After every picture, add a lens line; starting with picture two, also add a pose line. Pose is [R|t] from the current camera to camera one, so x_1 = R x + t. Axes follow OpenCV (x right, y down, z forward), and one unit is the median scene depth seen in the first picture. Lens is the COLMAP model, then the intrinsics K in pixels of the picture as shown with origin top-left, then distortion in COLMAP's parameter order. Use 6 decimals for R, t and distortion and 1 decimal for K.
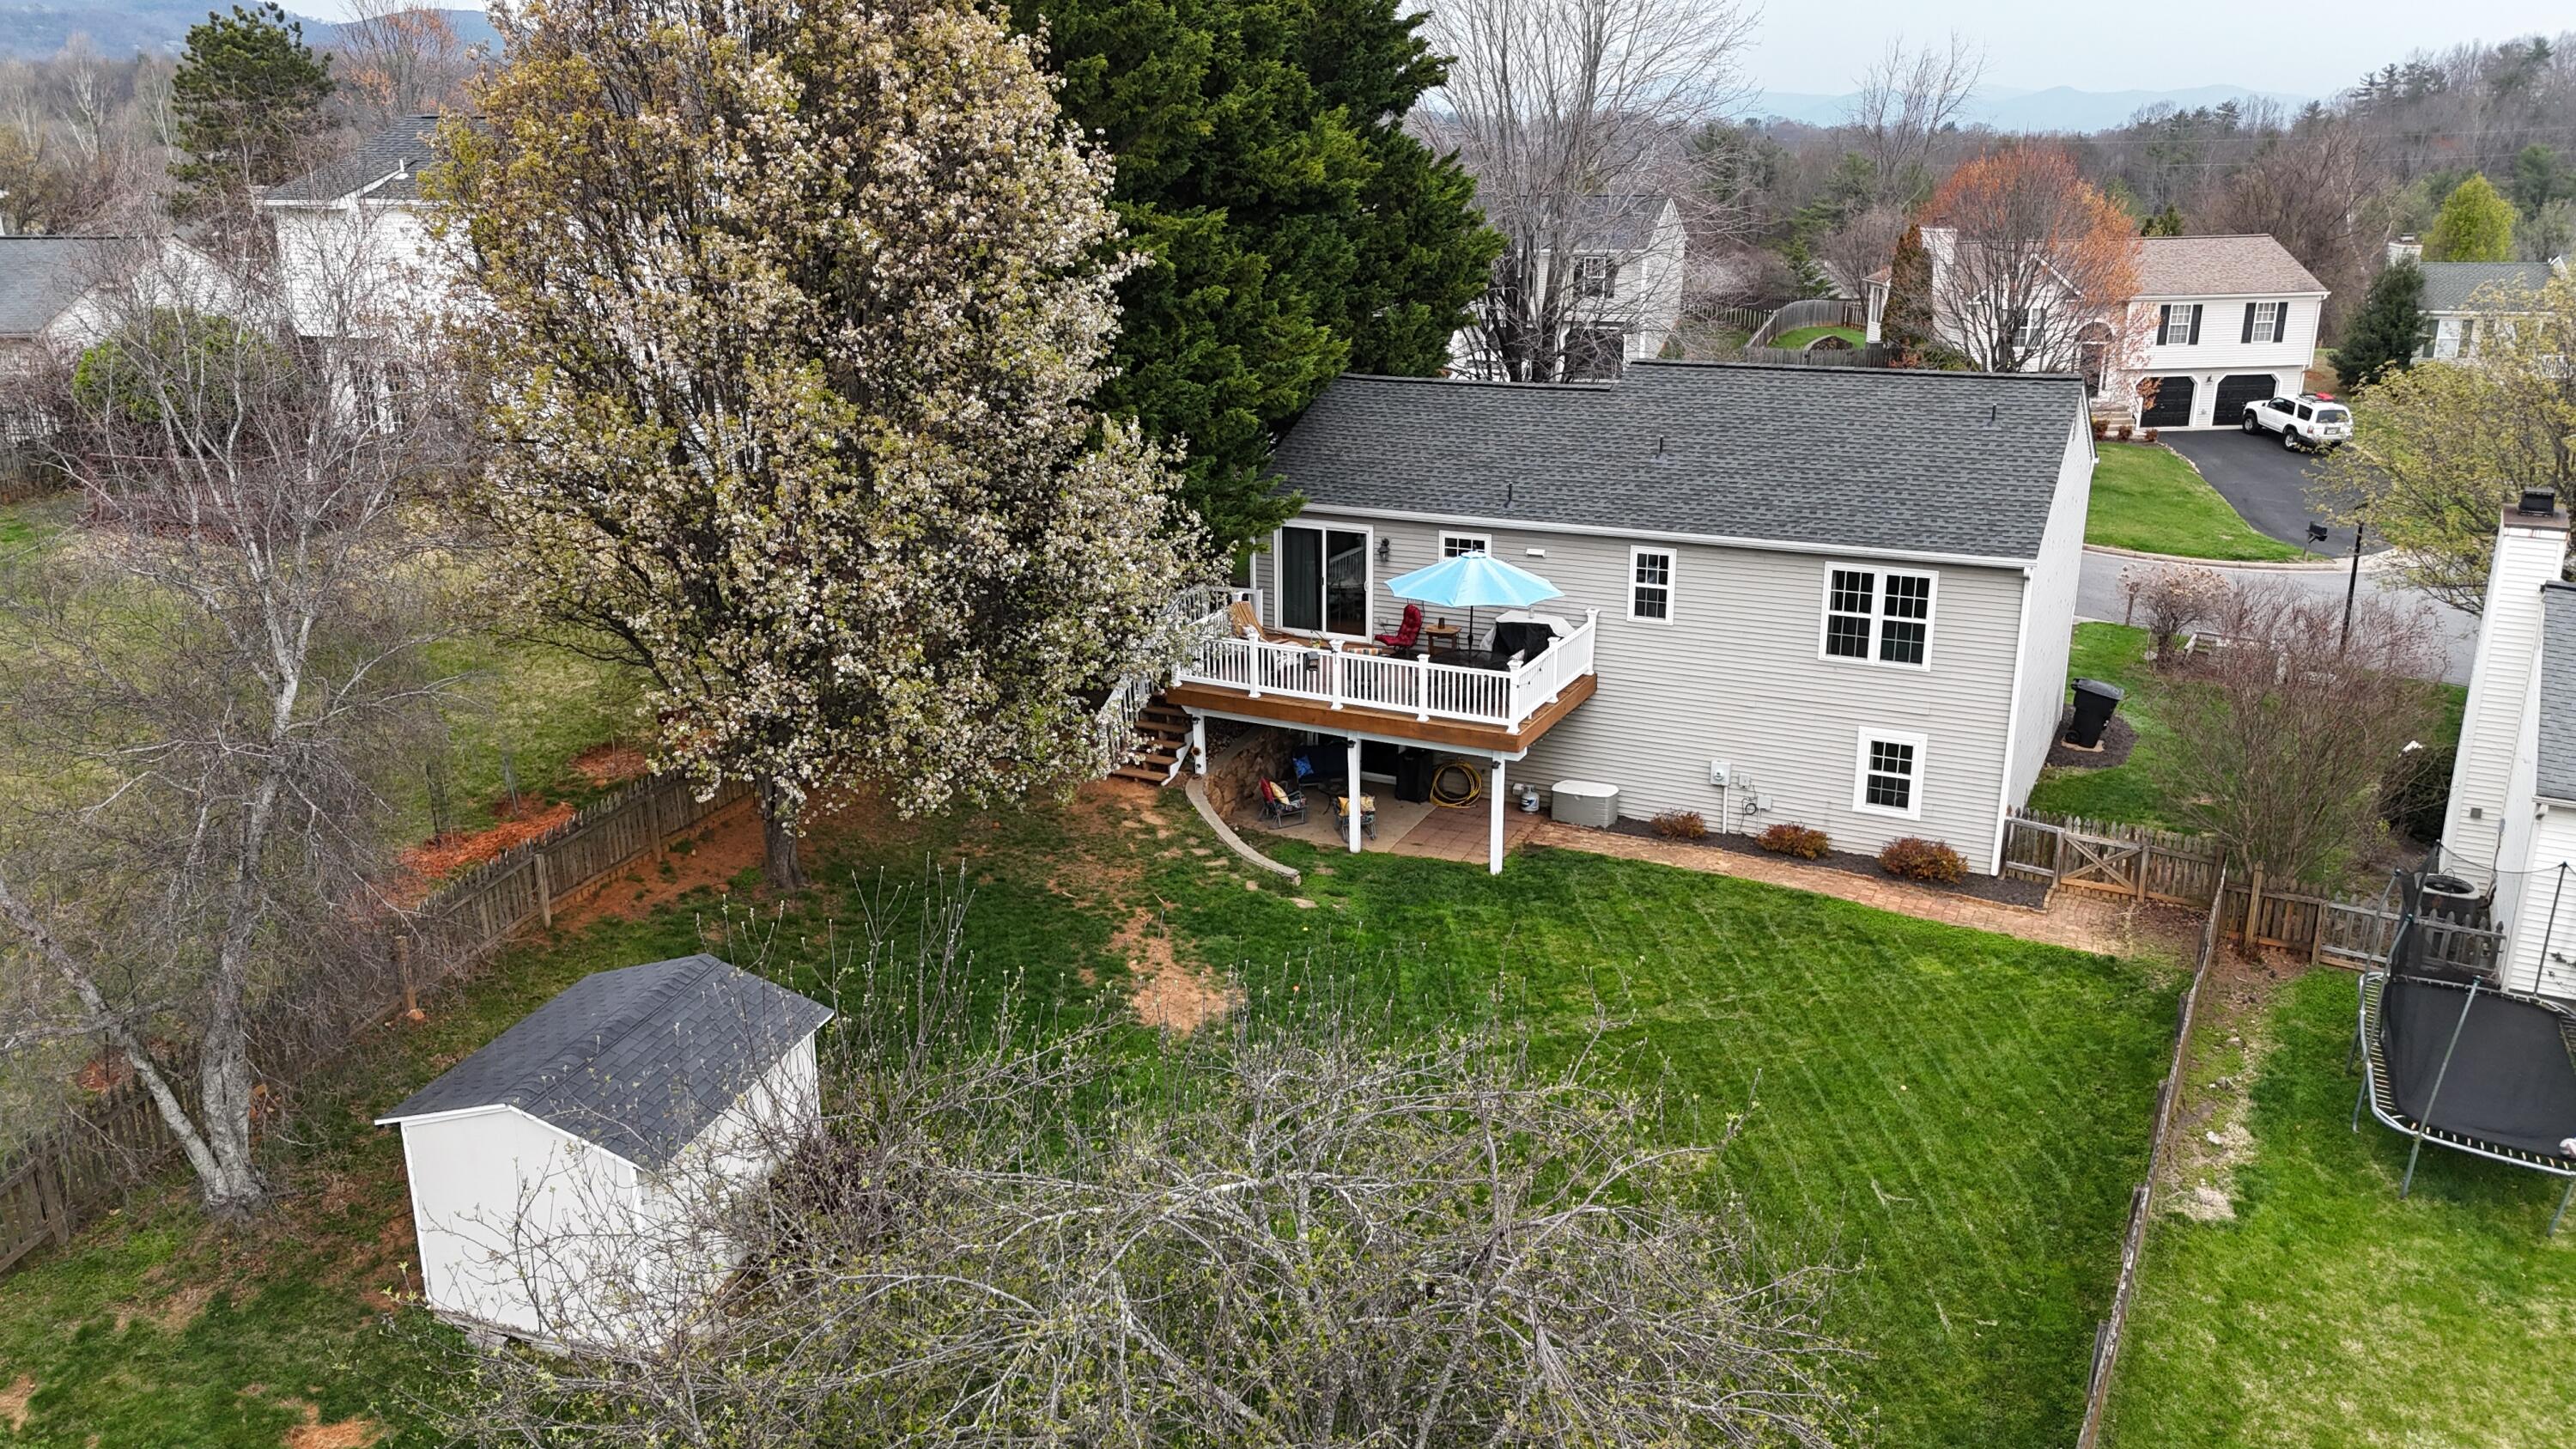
lens RADIAL K [[1793.3, 0, 1288.0], [0, 1793.3, 724.5], [0, 0, 1]] dist [0.049020, -0.003463]
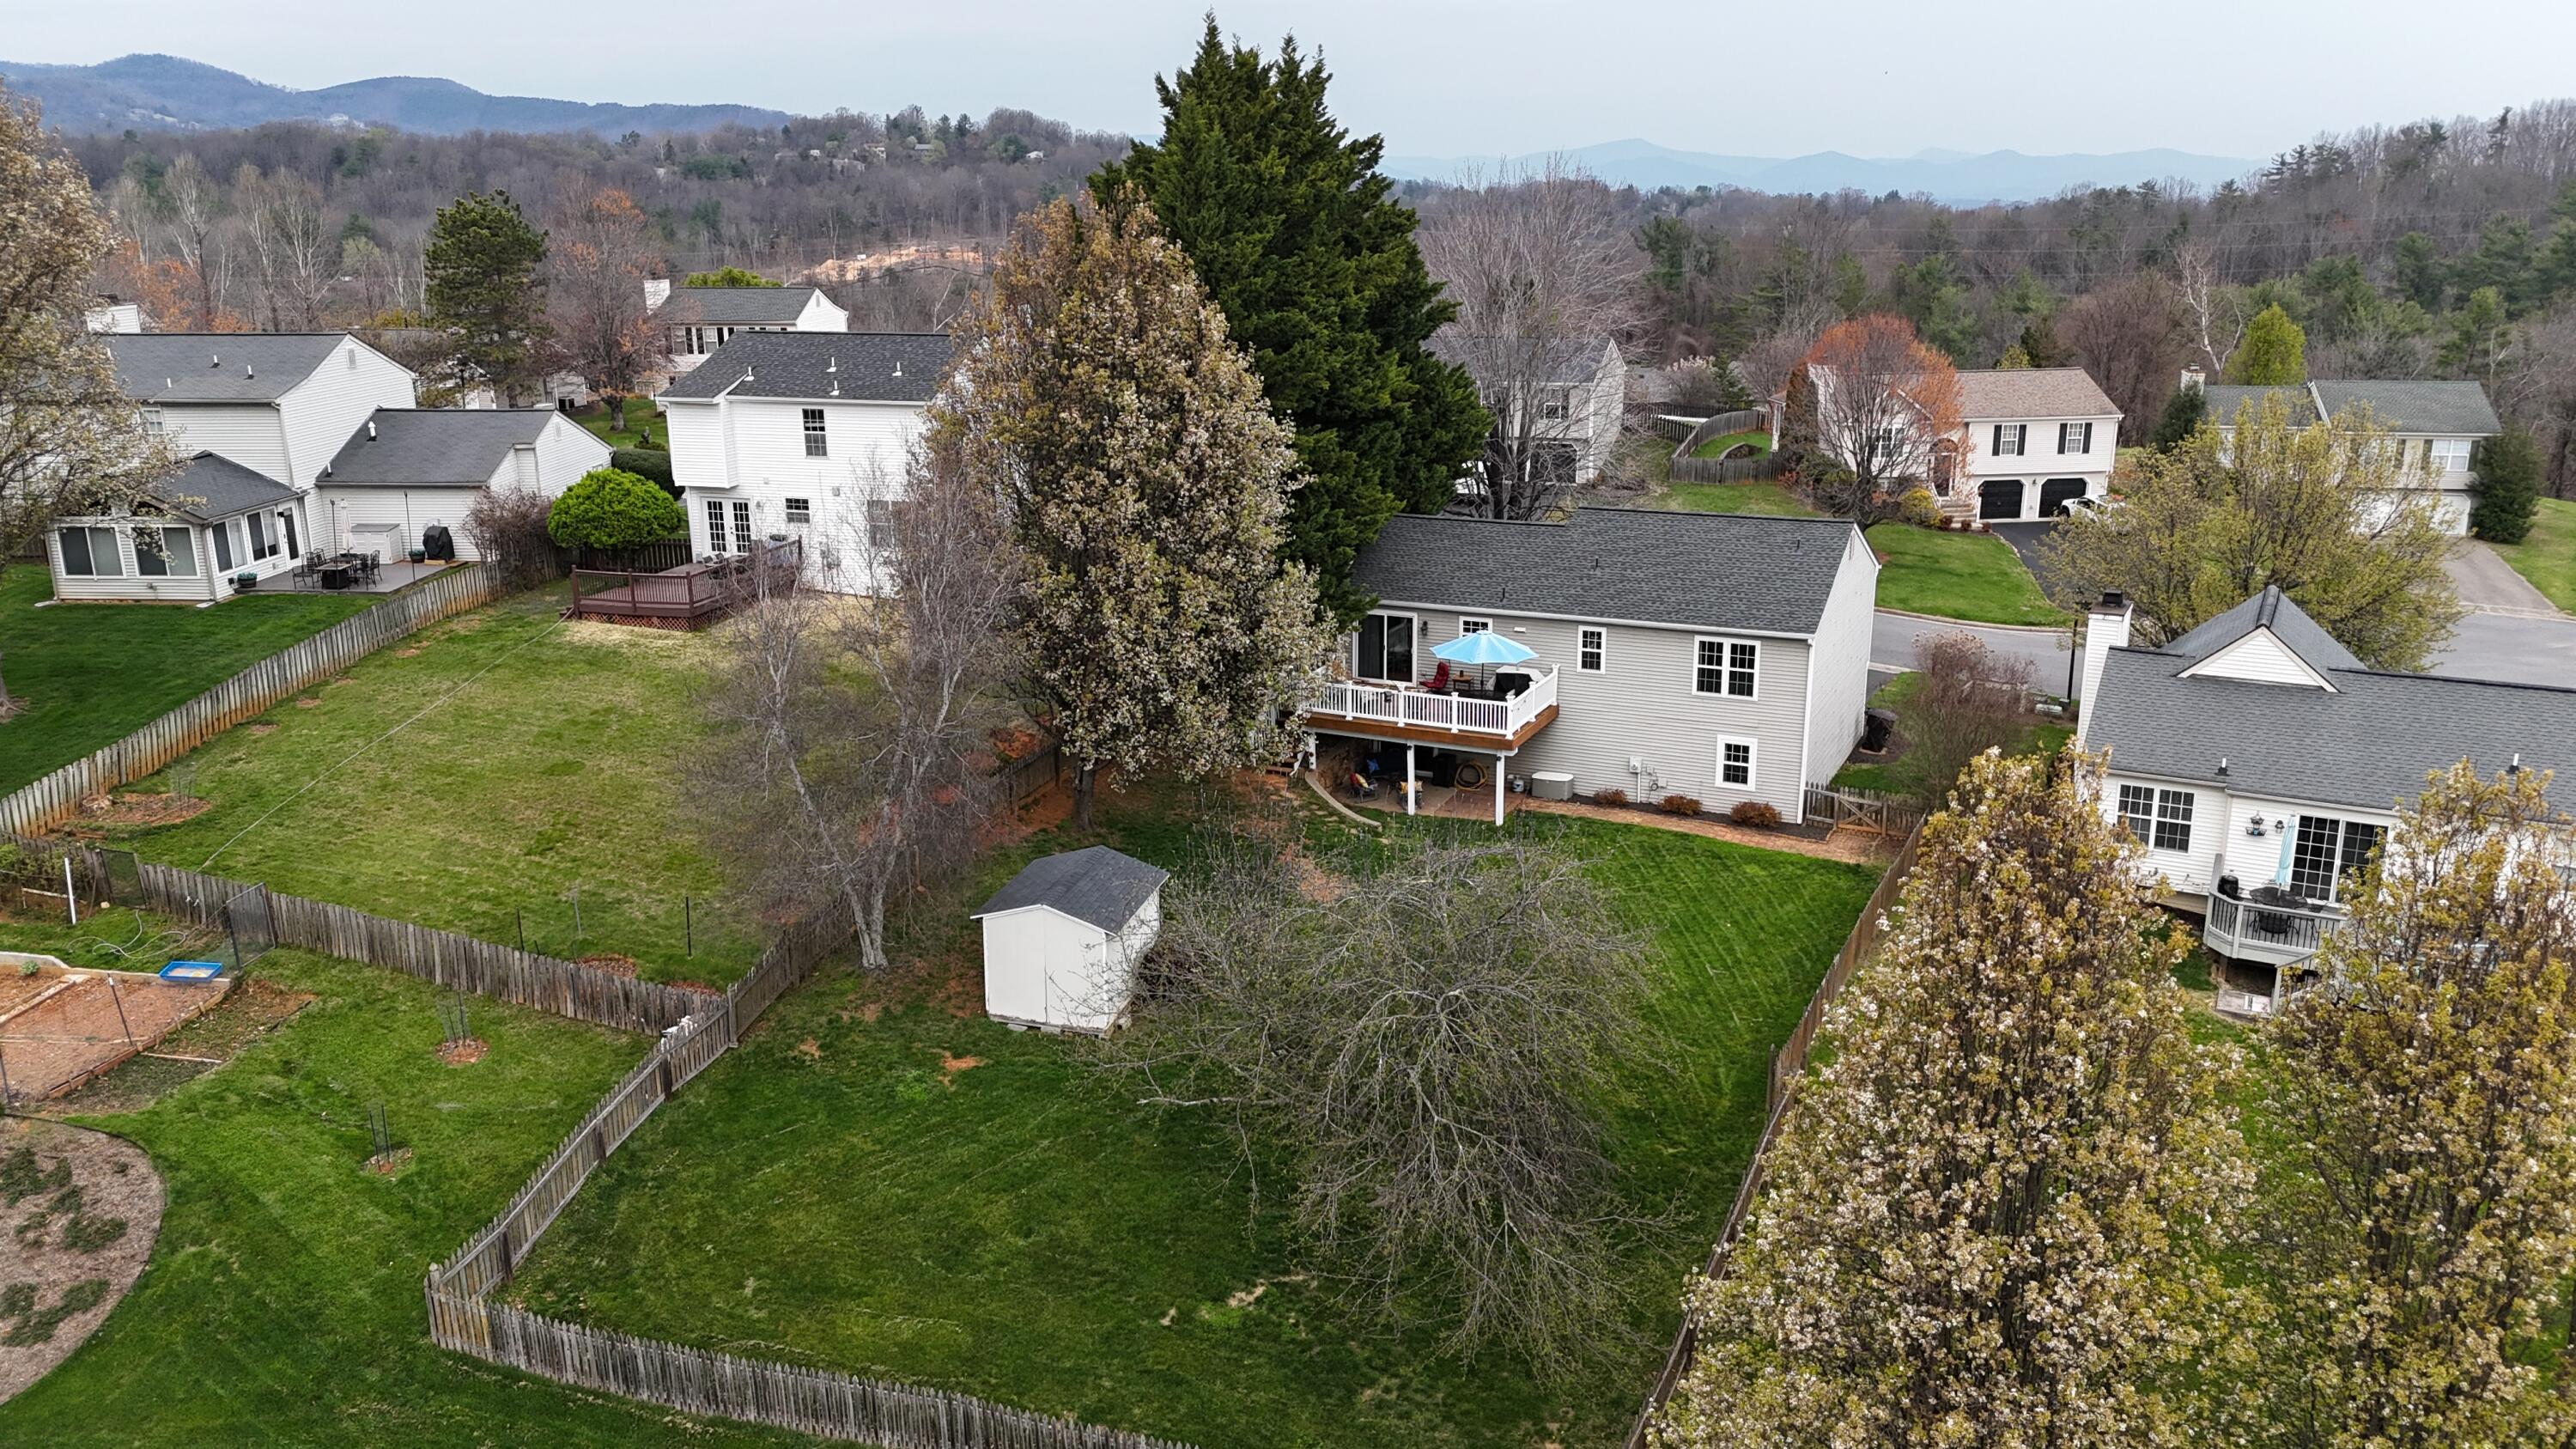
lens RADIAL K [[1693.7, 0, 1288.0], [0, 1693.7, 724.5], [0, 0, 1]] dist [0.058616, -0.001325]
pose [[0.999902, -0.006727, 0.012281, -0.097140], [0.007083, 0.999550, -0.029149, 0.034737], [-0.012080, 0.029233, 0.999500, -0.559348]]
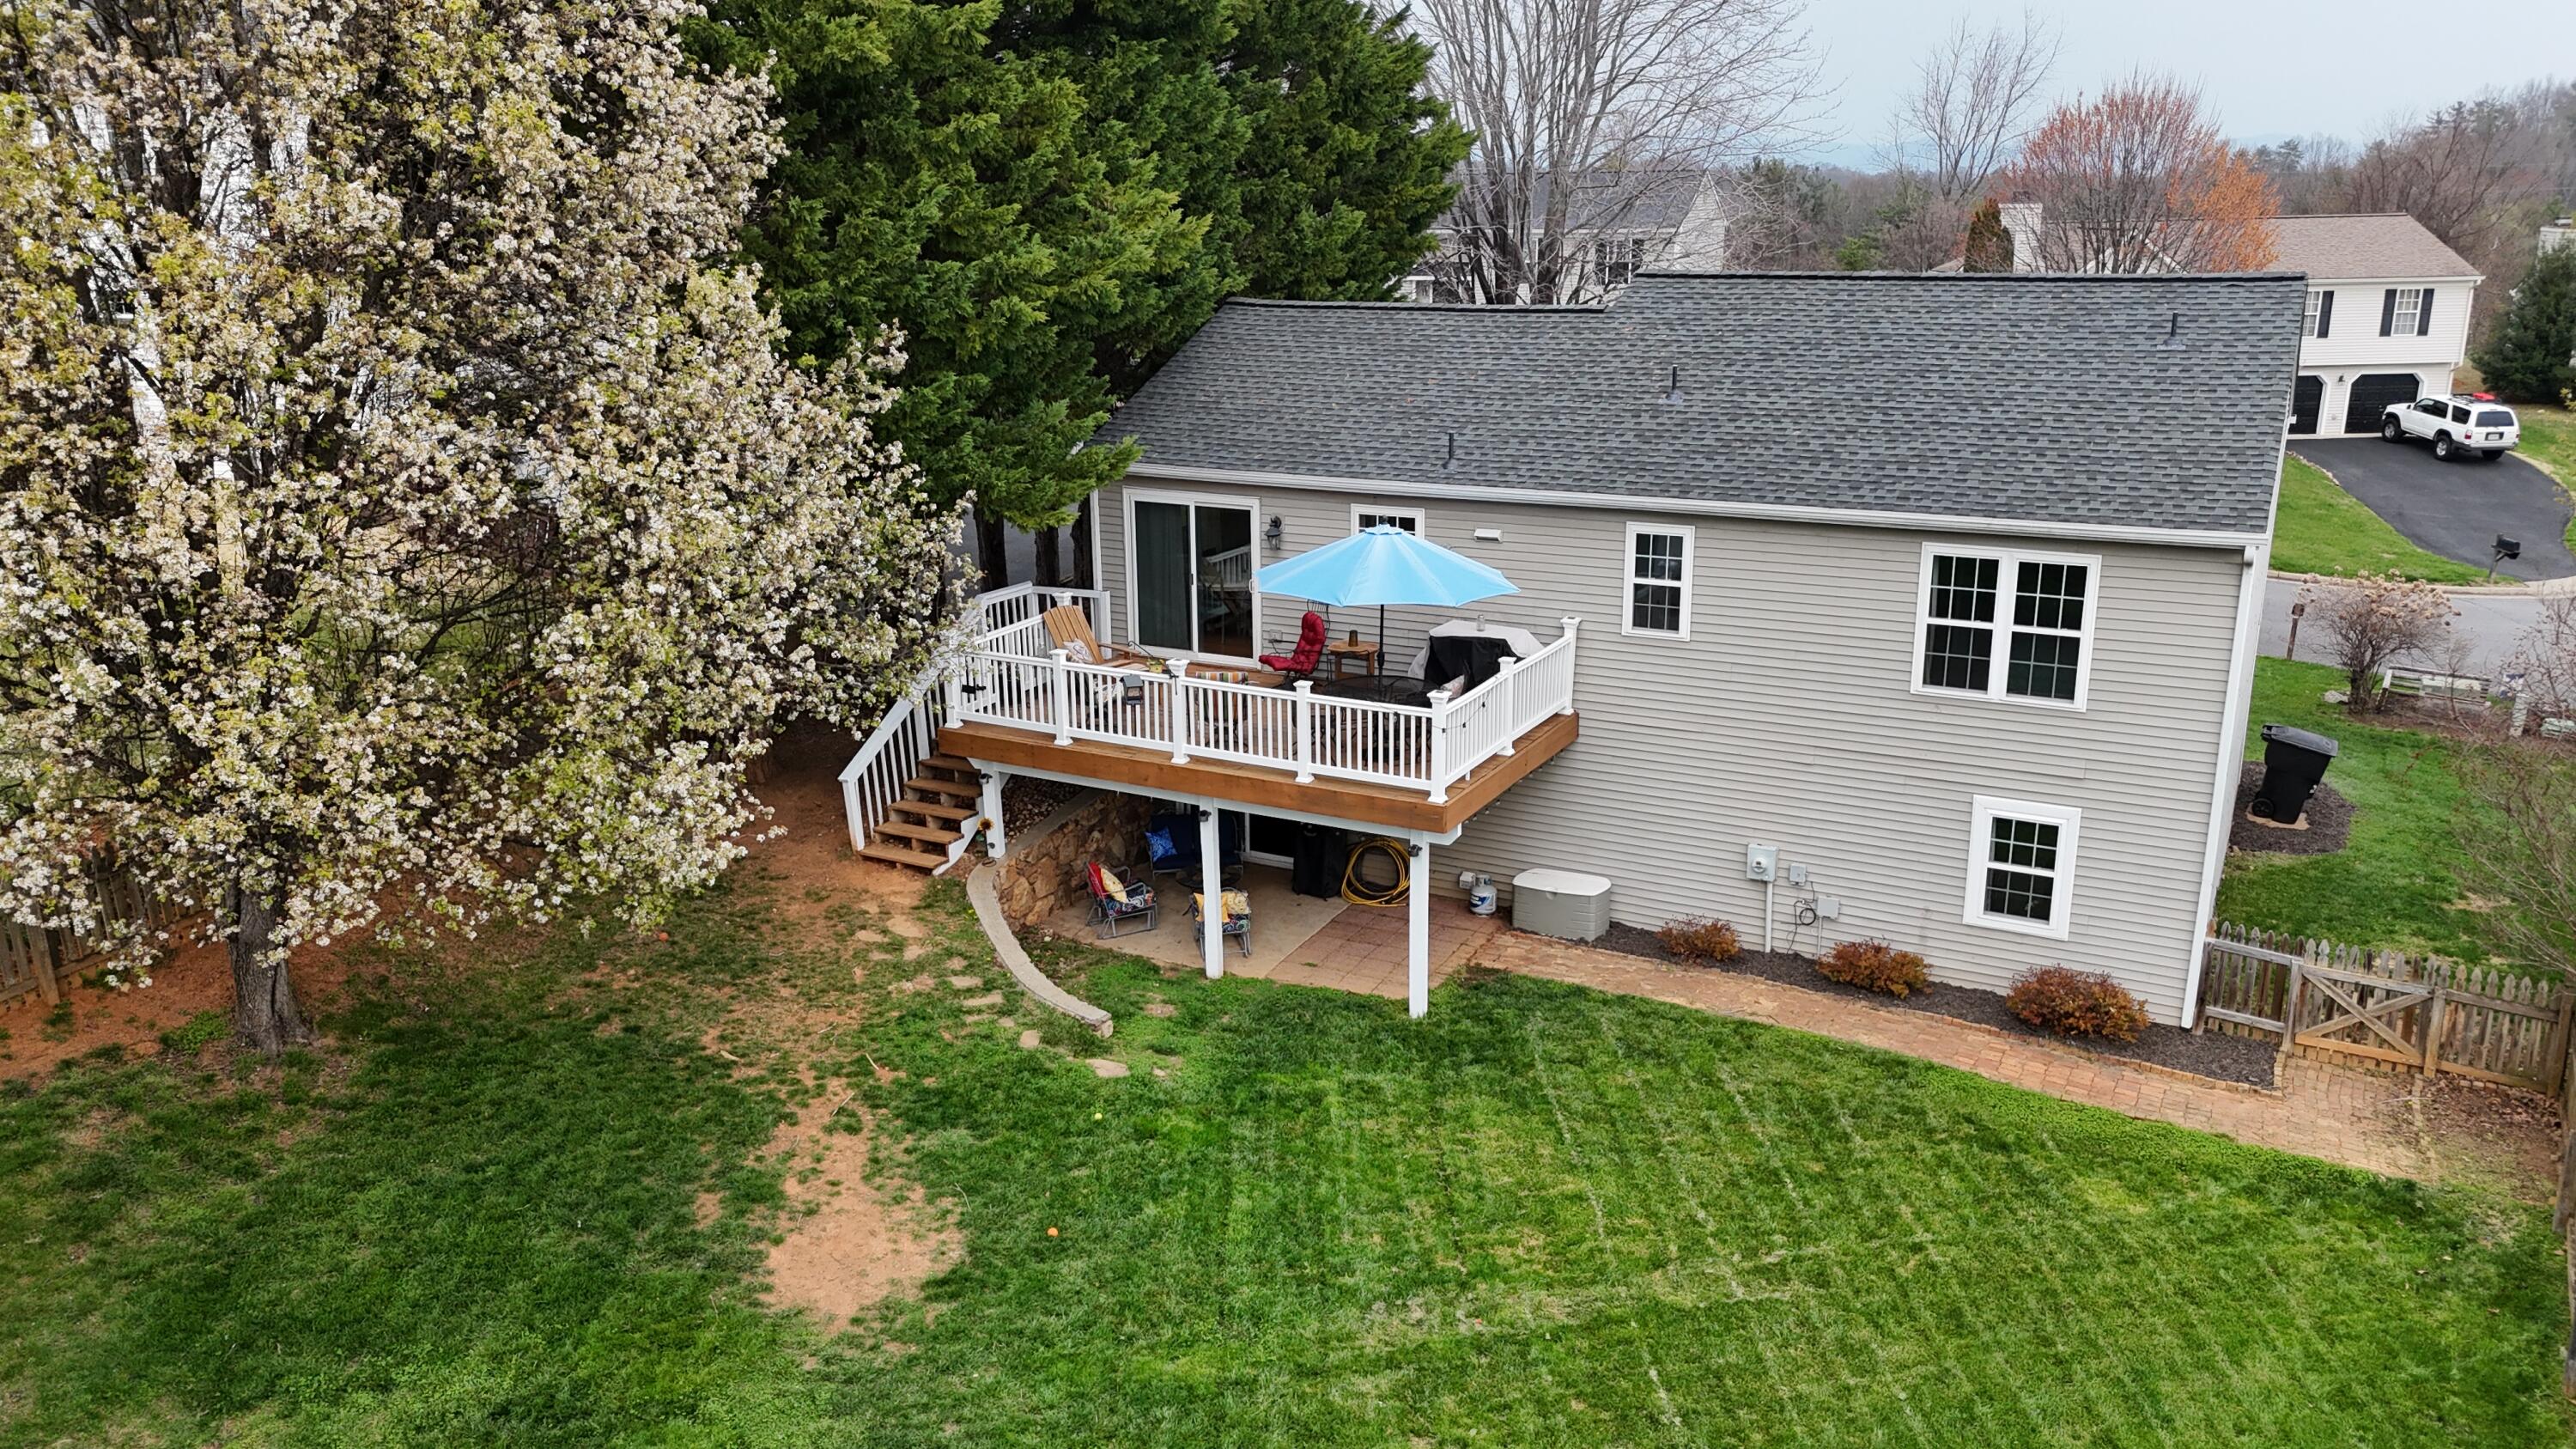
lens RADIAL K [[1860.1, 0, 1288.0], [0, 1860.1, 724.5], [0, 0, 1]] dist [0.040481, 0.000451]
pose [[0.999847, 0.005181, -0.016694, 0.079866], [-0.005608, 0.999655, -0.025642, -0.005824], [0.016556, 0.025732, 0.999532, 0.319267]]
